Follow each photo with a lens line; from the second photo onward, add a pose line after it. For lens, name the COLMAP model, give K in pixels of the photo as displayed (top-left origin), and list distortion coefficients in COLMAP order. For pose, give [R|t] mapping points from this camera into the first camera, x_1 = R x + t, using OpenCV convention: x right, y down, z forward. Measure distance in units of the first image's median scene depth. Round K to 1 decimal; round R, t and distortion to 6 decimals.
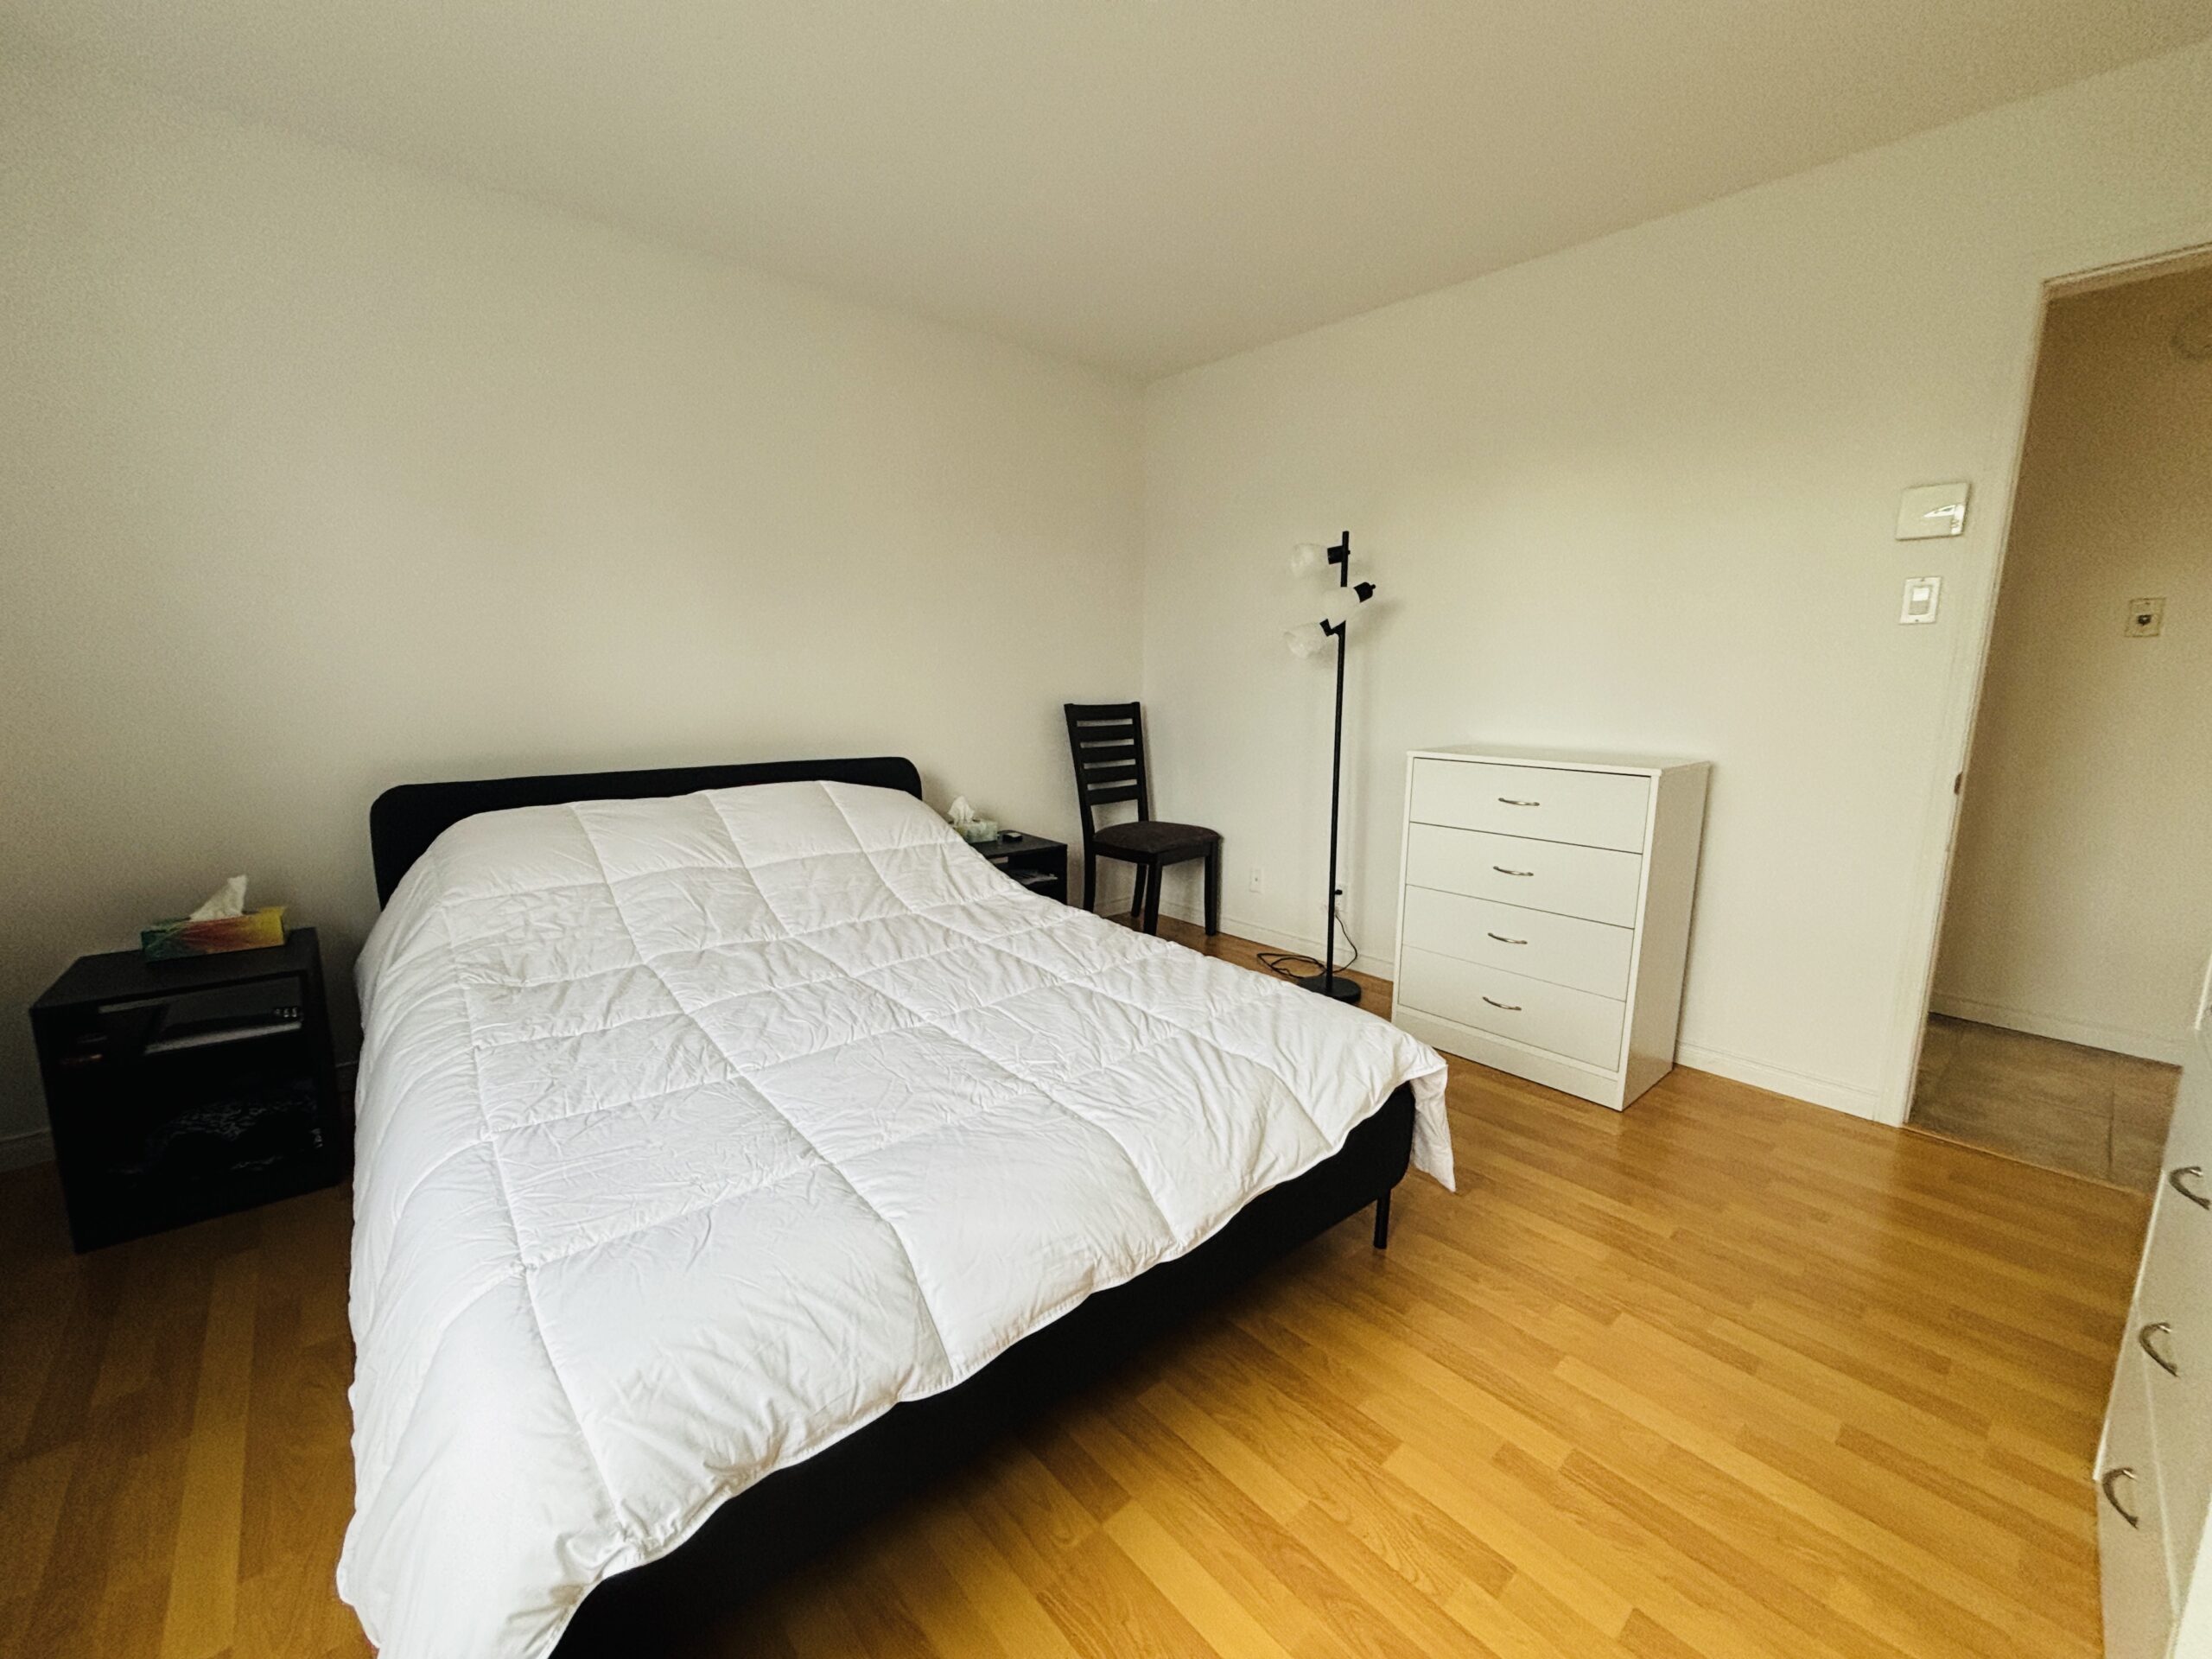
lens RADIAL K [[895.6, 0, 1093.6], [0, 895.6, 829.3], [0, 0, 1]] dist [0.022605, -0.022002]
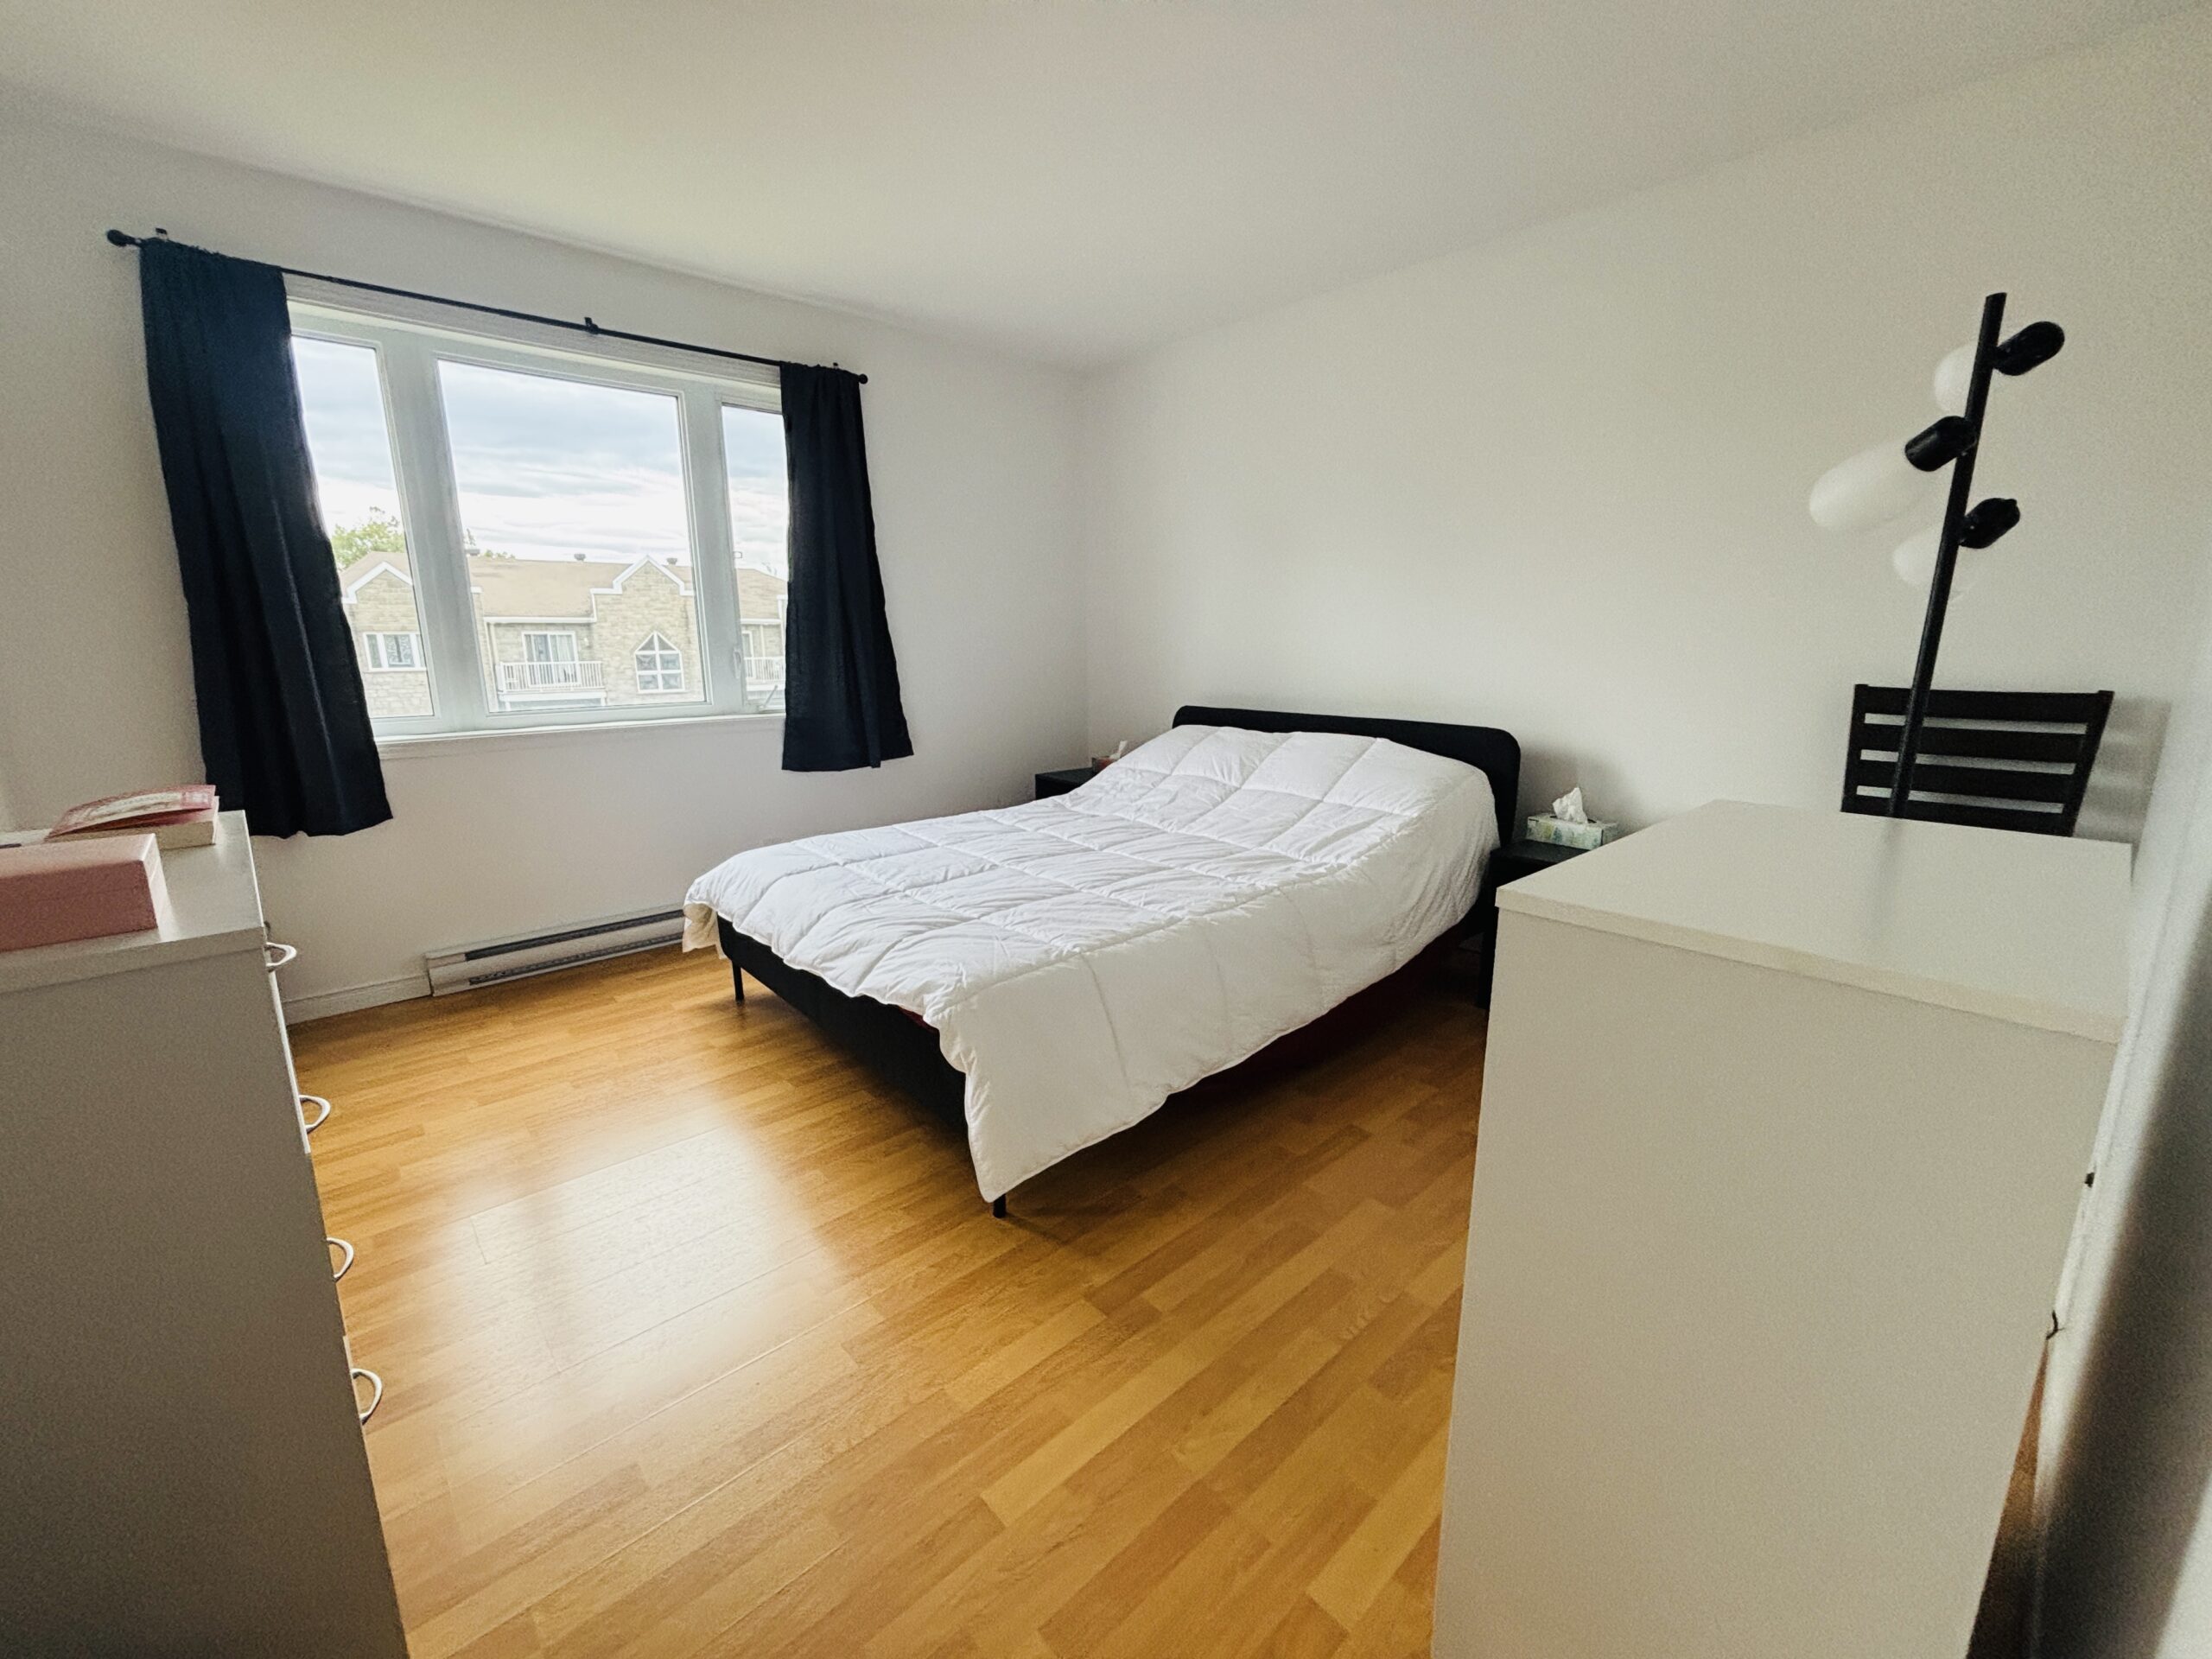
lens RADIAL K [[895.6, 0, 1093.6], [0, 895.6, 829.3], [0, 0, 1]] dist [0.022605, -0.022002]
pose [[0.011220, 0.201443, -0.979436, 1.236847], [-0.169699, 0.965673, 0.196668, -0.163163], [0.985432, 0.164002, 0.045020, 1.017700]]
